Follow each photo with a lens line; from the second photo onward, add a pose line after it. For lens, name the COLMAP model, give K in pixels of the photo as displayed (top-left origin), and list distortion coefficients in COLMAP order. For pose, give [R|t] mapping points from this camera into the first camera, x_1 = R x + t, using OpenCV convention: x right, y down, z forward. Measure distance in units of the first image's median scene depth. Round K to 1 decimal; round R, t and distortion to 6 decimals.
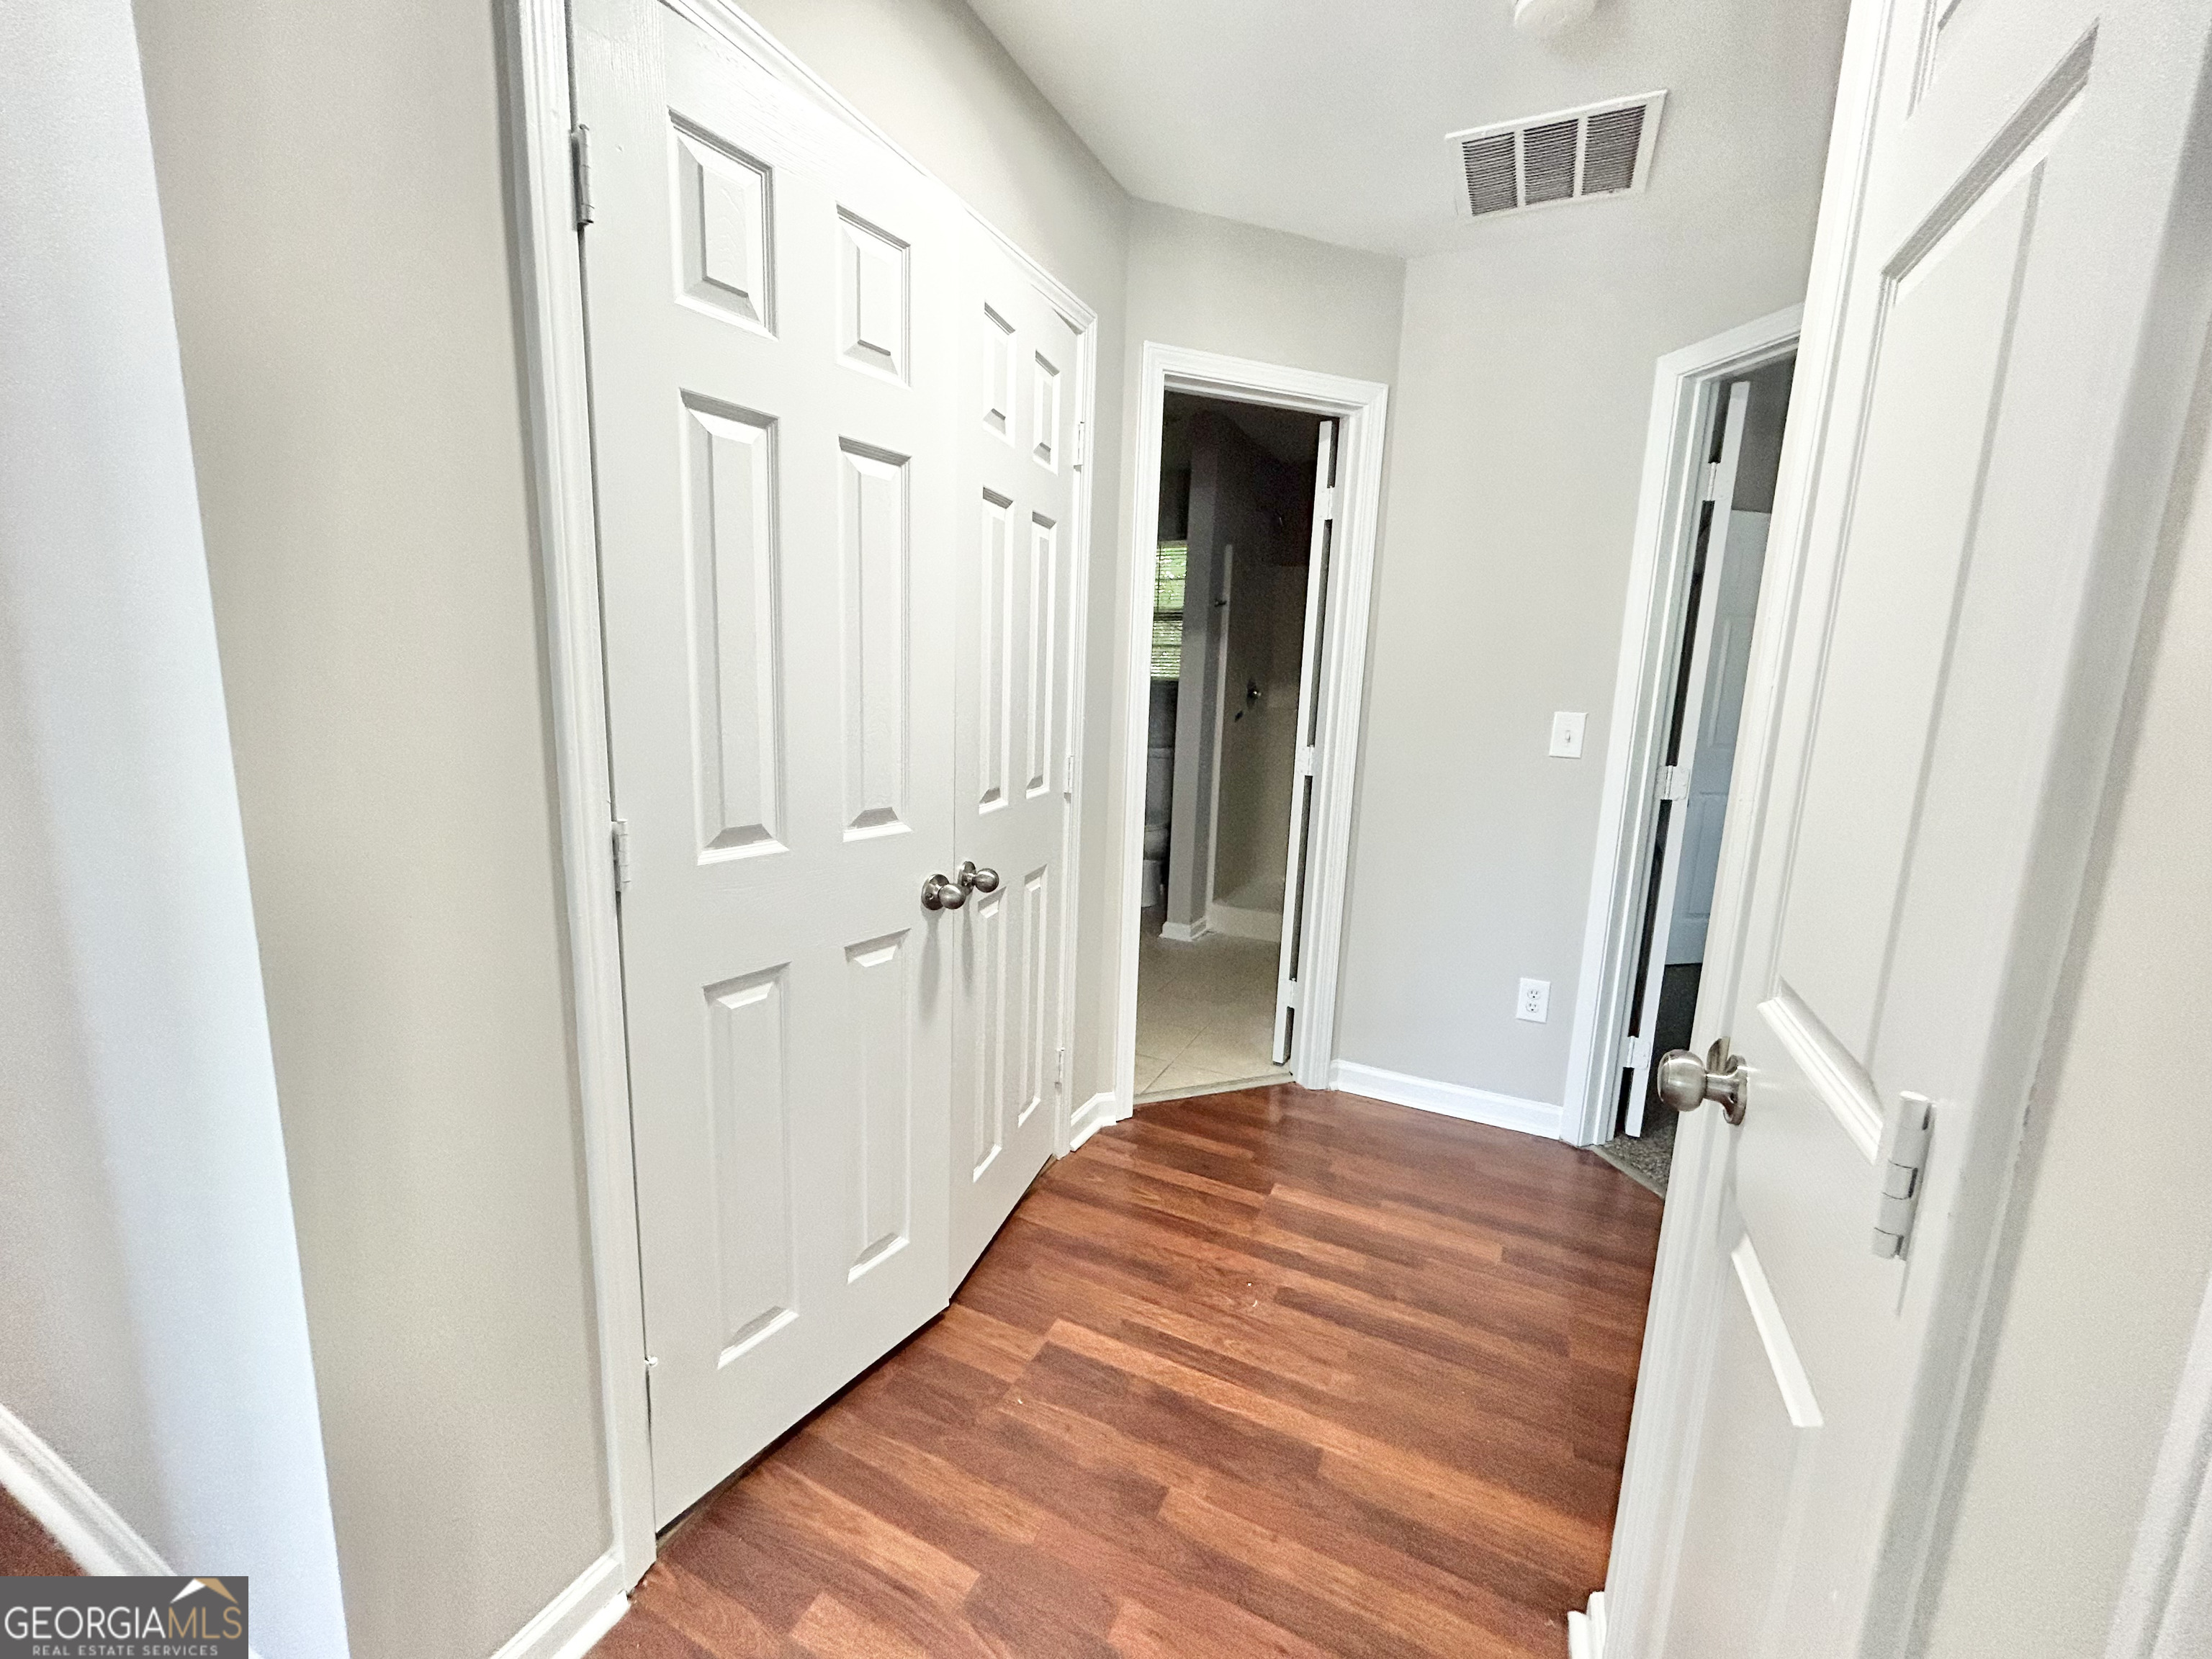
lens RADIAL K [[830.7, 0, 1091.9], [0, 830.7, 876.6], [0, 0, 1]] dist [-0.025358, 0.013055]
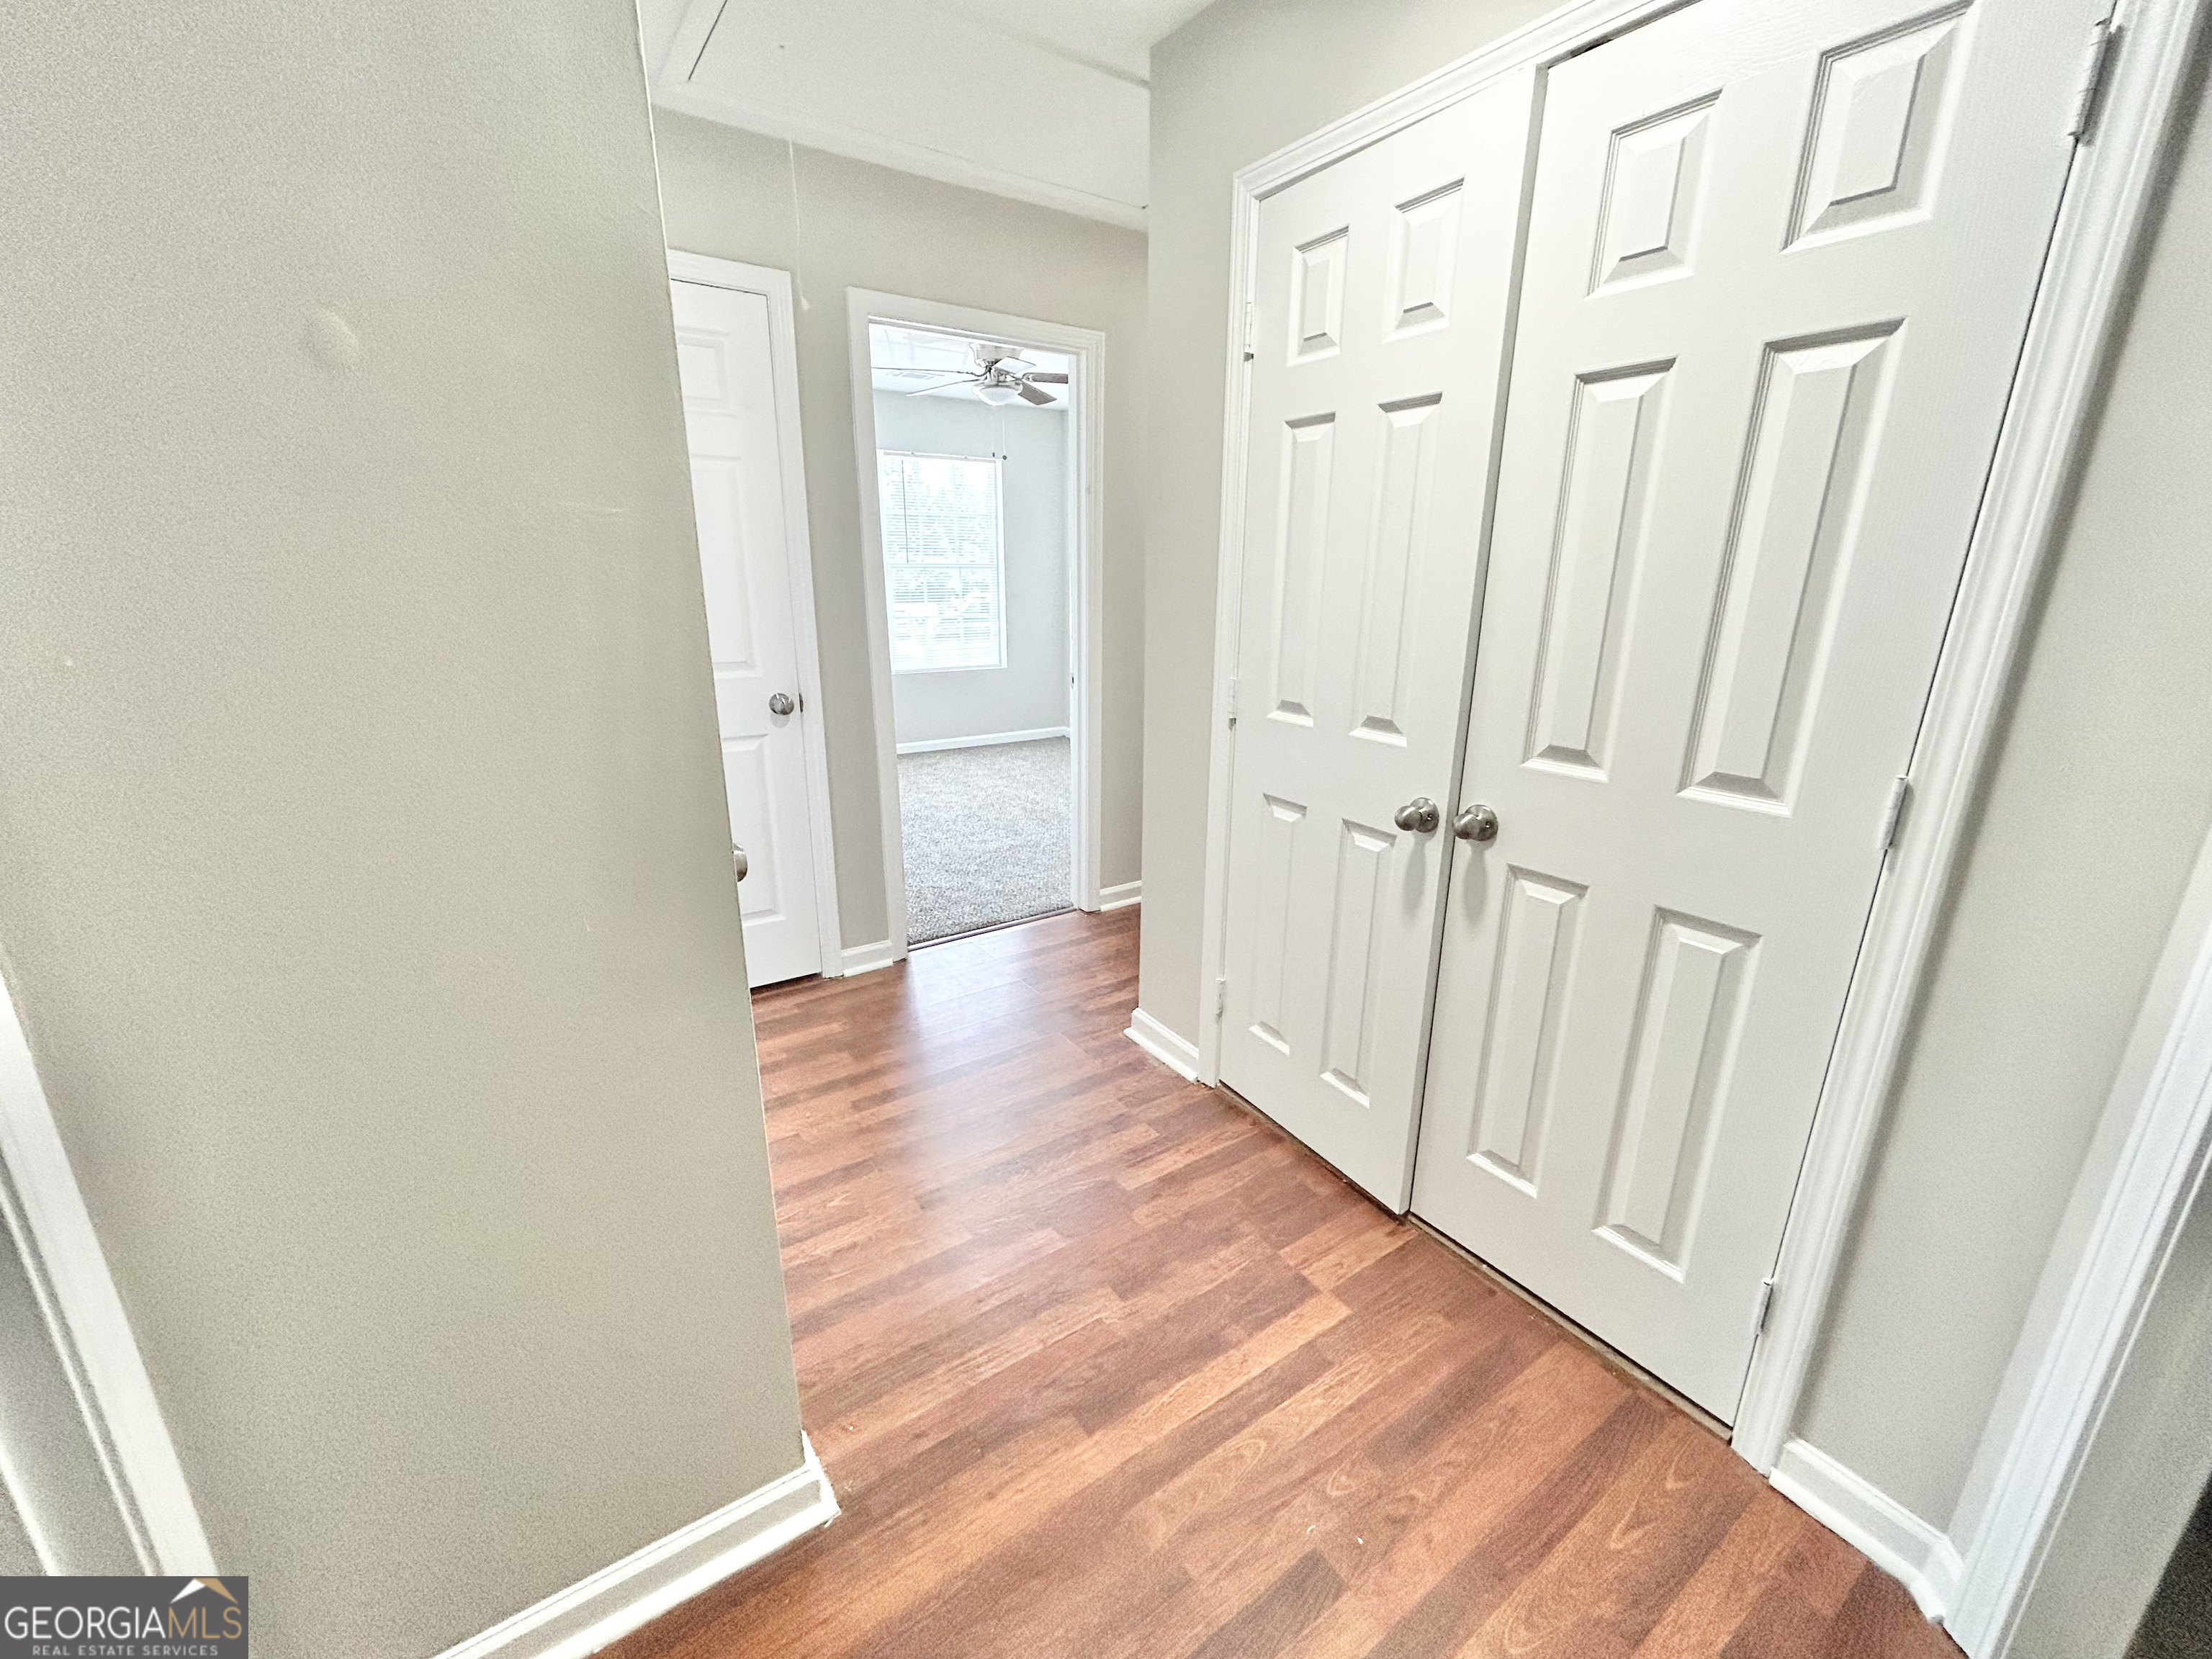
lens RADIAL K [[897.1, 0, 1098.4], [0, 897.1, 839.9], [0, 0, 1]] dist [0.014939, 0.000163]
pose [[-0.477903, 0.237042, -0.845825, 0.978016], [-0.194662, 0.910381, 0.365121, -0.294452], [0.856572, 0.339143, -0.388930, 1.174066]]
